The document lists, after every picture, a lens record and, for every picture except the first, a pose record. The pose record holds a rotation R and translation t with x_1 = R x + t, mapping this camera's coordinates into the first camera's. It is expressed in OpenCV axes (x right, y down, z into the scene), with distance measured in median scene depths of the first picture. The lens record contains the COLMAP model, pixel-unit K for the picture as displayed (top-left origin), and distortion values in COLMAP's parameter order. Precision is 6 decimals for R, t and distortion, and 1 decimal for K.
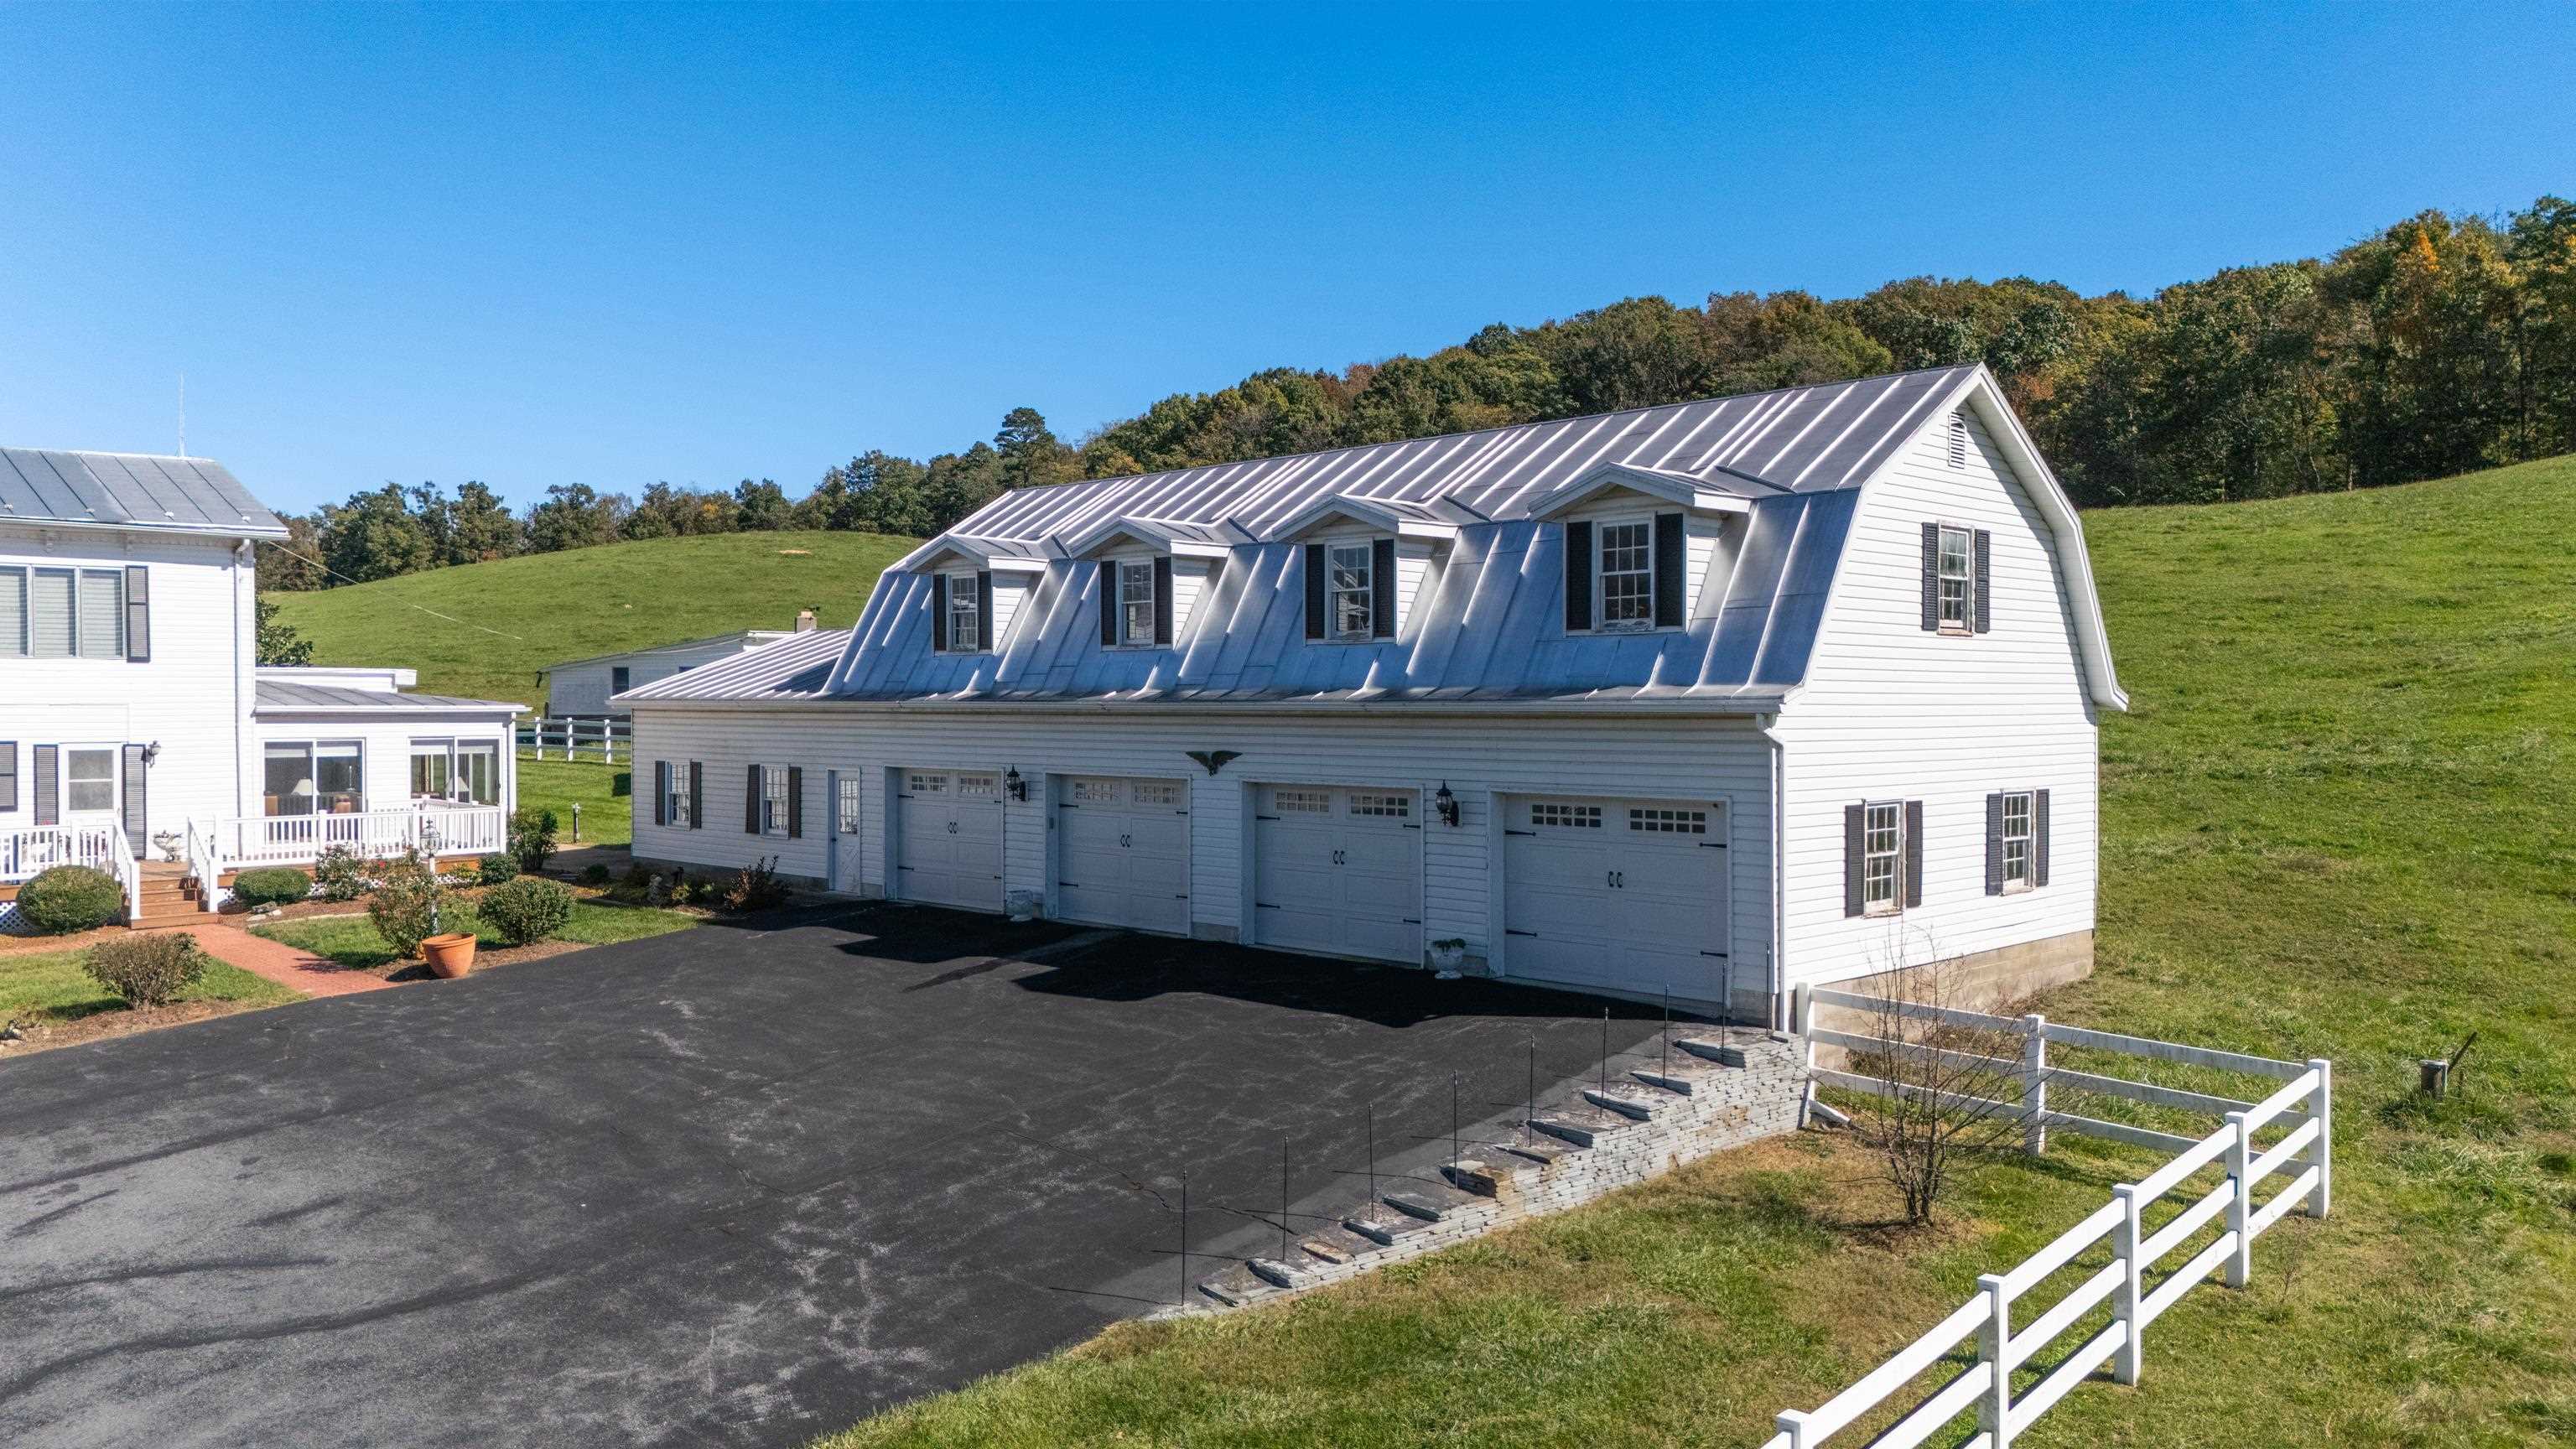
lens RADIAL K [[1885.2, 0, 1291.9], [0, 1885.2, 740.3], [0, 0, 1]] dist [0.065537, -0.058483]
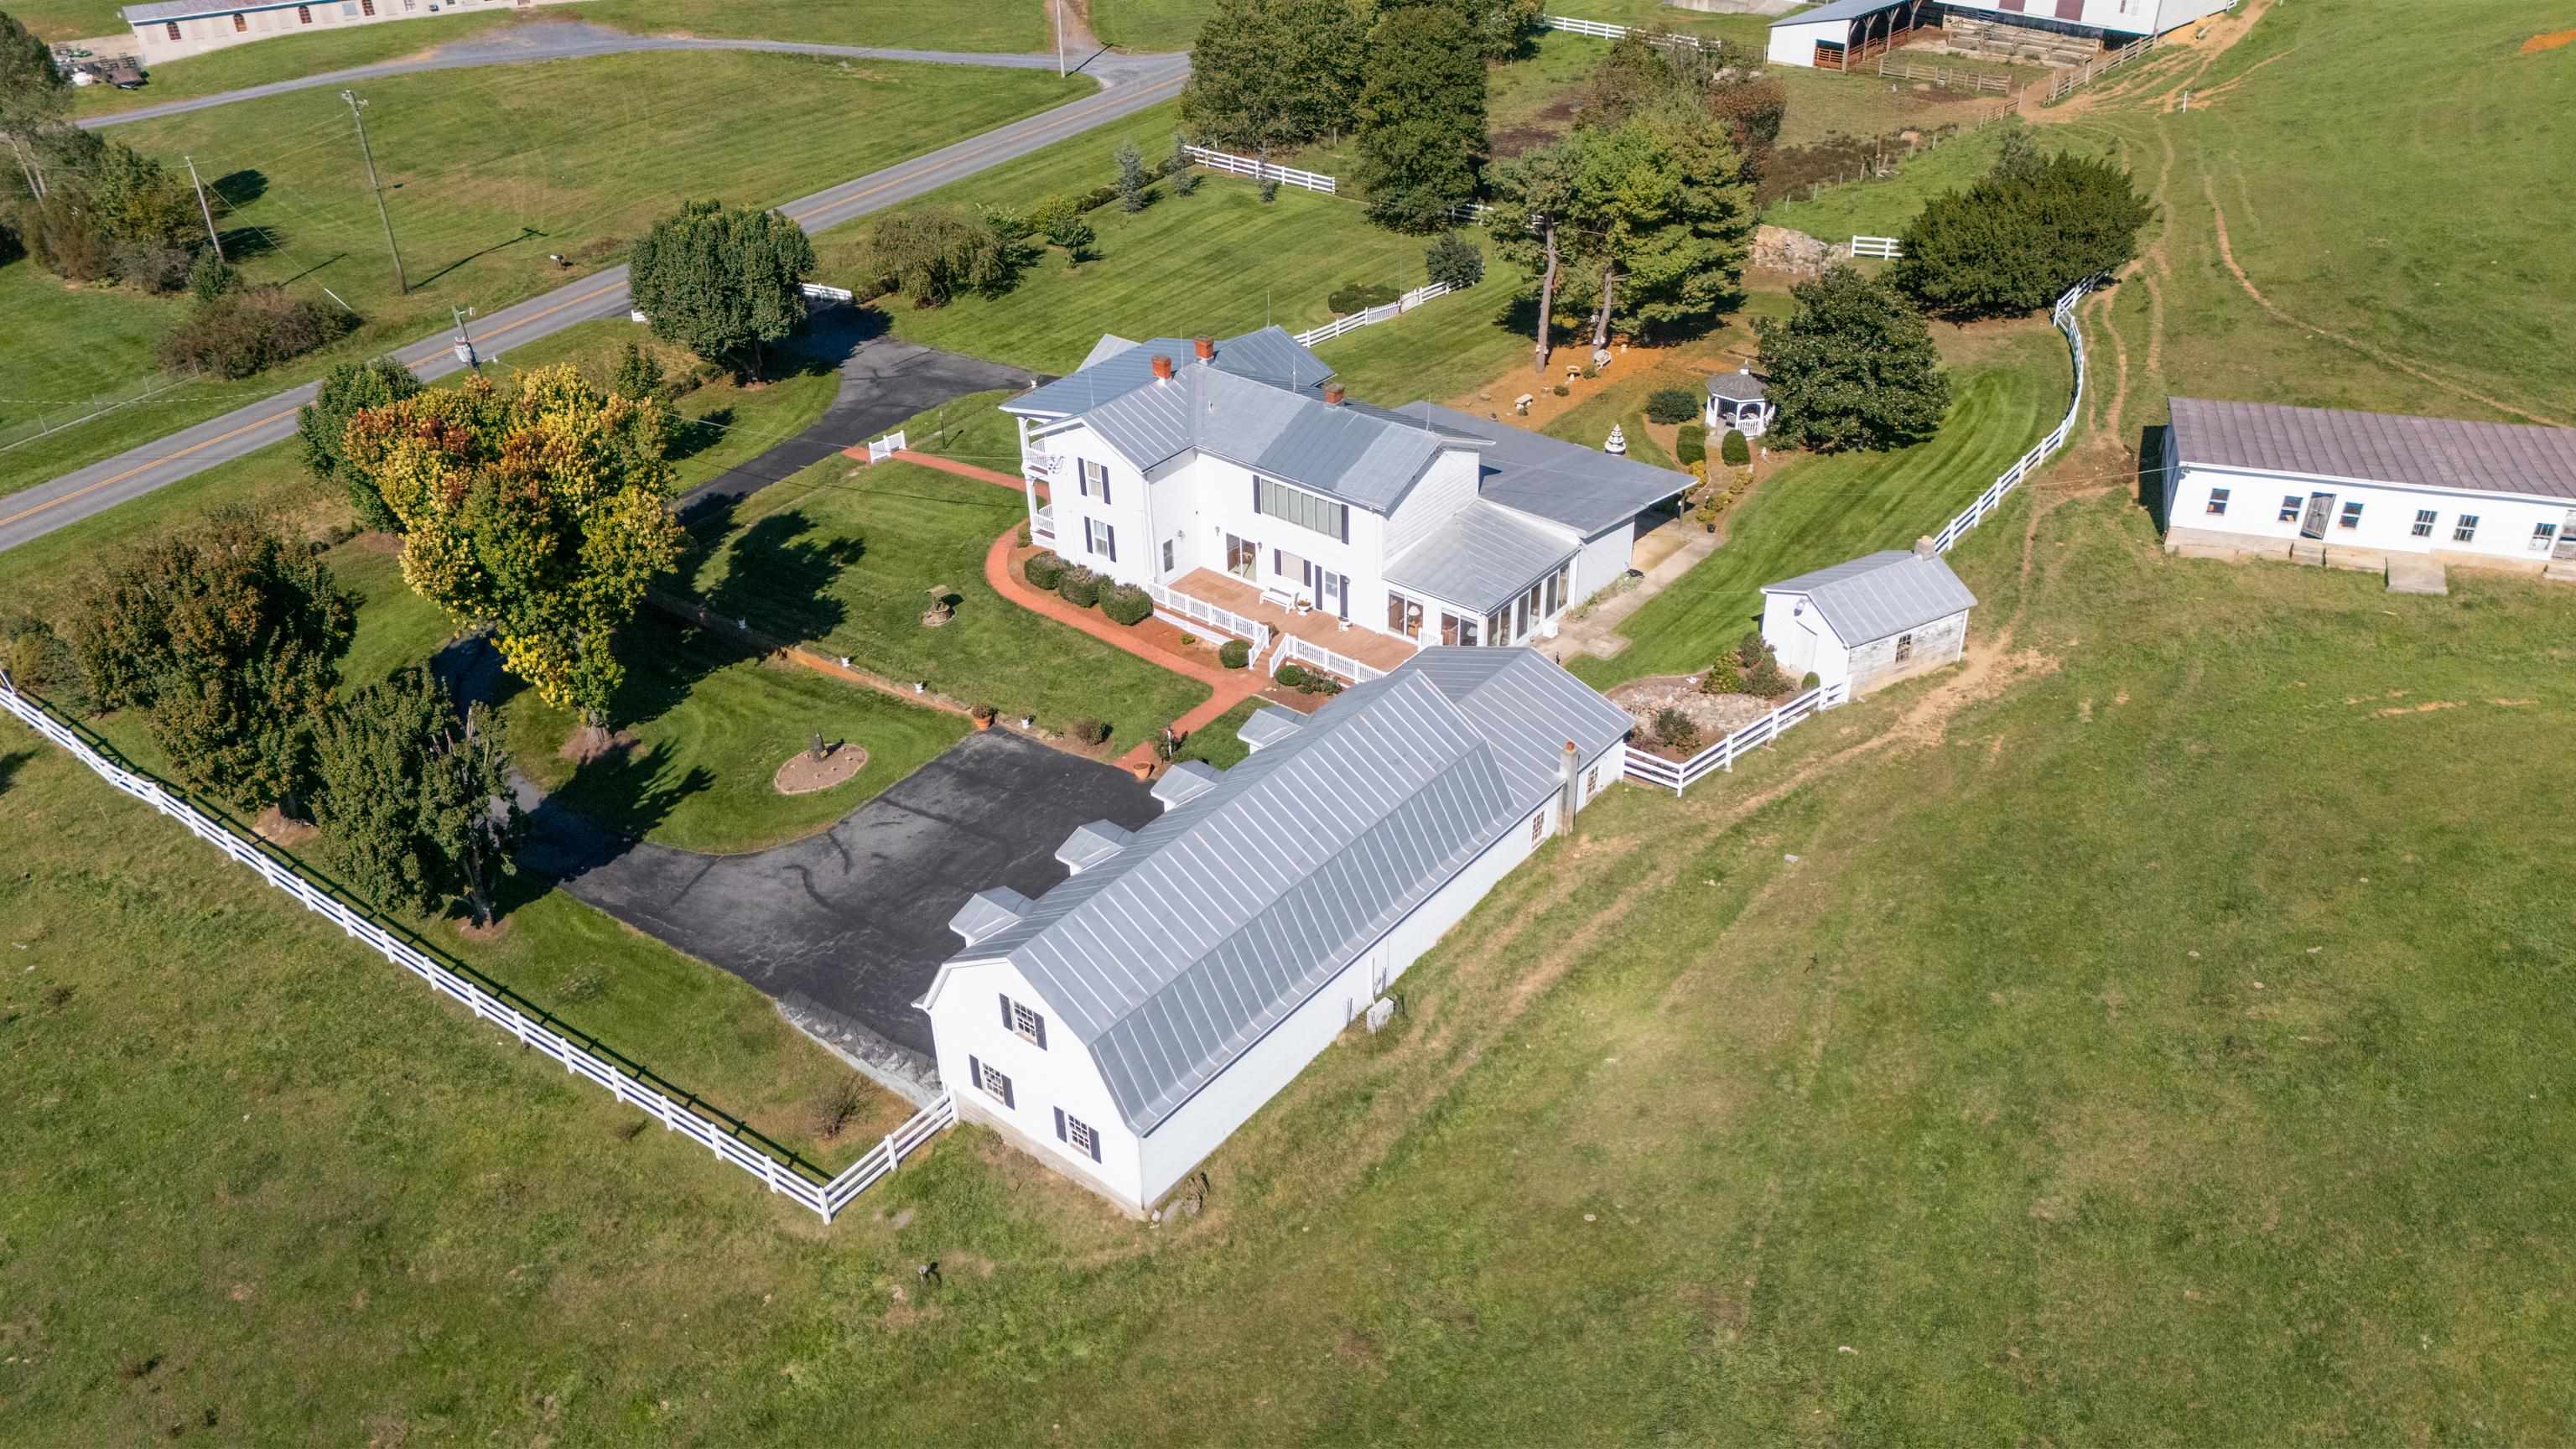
lens RADIAL K [[1885.2, 0, 1285.8], [0, 1885.2, 741.9], [0, 0, 1]] dist [0.065537, -0.058483]
pose [[0.090785, 0.538547, -0.837690, 1.388099], [0.002019, 0.841063, 0.540934, -1.056384], [0.995869, -0.050800, 0.075268, 0.763206]]
